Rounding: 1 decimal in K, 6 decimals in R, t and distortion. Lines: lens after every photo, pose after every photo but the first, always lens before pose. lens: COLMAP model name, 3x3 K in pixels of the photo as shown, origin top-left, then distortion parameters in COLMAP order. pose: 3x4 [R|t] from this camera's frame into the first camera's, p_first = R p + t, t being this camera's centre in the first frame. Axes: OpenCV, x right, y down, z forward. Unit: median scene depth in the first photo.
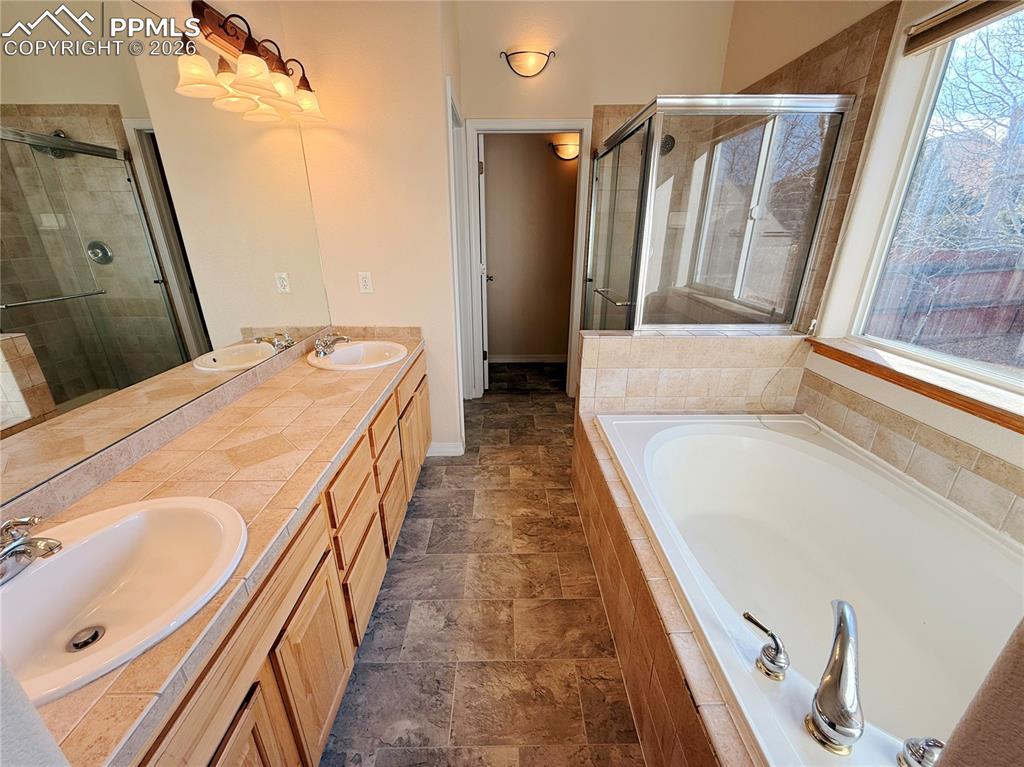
lens RADIAL K [[408.9, 0, 508.5], [0, 408.9, 383.3], [0, 0, 1]] dist [-0.000271, -0.000336]
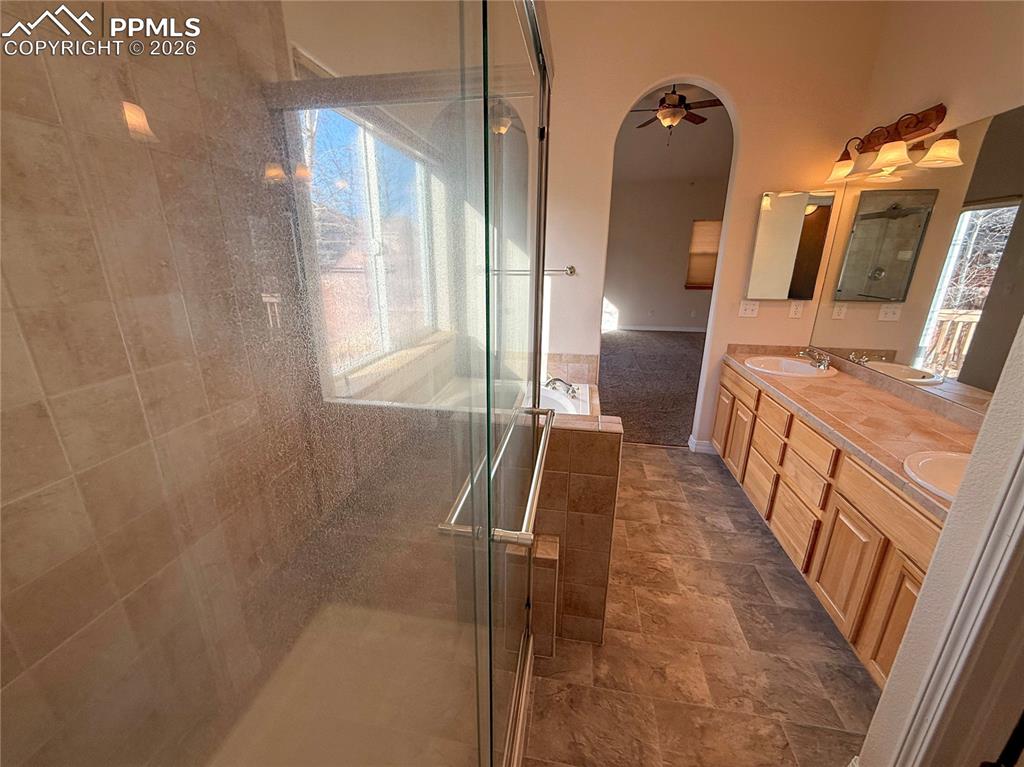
lens RADIAL K [[408.9, 0, 508.5], [0, 408.9, 383.3], [0, 0, 1]] dist [-0.000271, -0.000336]
pose [[-0.983225, -0.056375, 0.173469, 0.270594], [0.061913, 0.791426, 0.608122, -0.645229], [-0.171570, 0.608660, -0.774659, 1.638019]]
